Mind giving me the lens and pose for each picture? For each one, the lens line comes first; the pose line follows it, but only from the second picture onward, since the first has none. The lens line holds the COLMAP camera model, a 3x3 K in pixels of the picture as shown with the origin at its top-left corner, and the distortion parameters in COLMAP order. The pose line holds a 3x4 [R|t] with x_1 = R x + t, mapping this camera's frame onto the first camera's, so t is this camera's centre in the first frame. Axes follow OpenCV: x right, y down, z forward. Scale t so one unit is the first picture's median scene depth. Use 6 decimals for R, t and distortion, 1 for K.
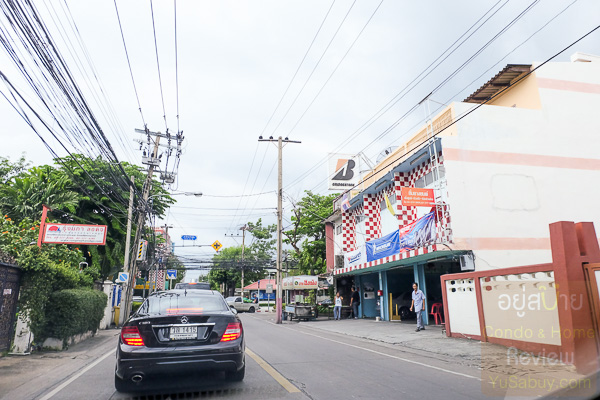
lens RADIAL K [[424.4, 0, 303.3], [0, 424.4, 201.1], [0, 0, 1]] dist [0.054185, 0.003114]
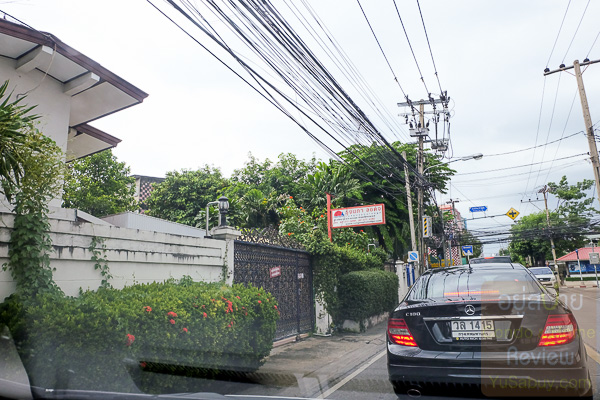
lens RADIAL K [[426.8, 0, 300.0], [0, 426.8, 200.0], [0, 0, 1]] dist [-0.055223, 0.100129]
pose [[0.778017, -0.154006, -0.609074, -0.016648], [0.182209, 0.983132, -0.015838, 0.020739], [0.601240, -0.098657, 0.792955, 0.096419]]
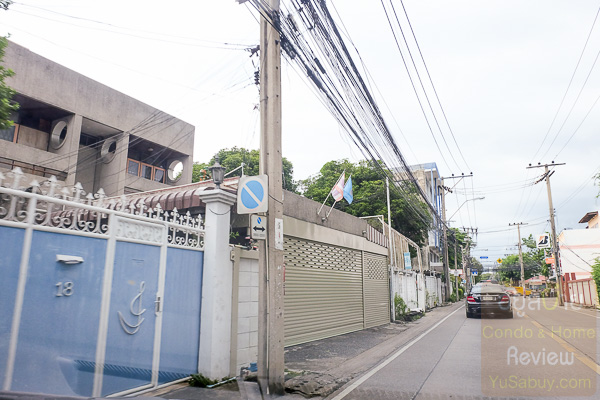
lens RADIAL K [[424.4, 0, 303.3], [0, 424.4, 201.1], [0, 0, 1]] dist [0.054185, 0.003114]
pose [[0.789566, -0.110858, -0.603569, 0.587388], [0.130119, 0.991427, -0.011880, -0.491812], [0.599712, -0.069156, 0.797222, -2.107723]]
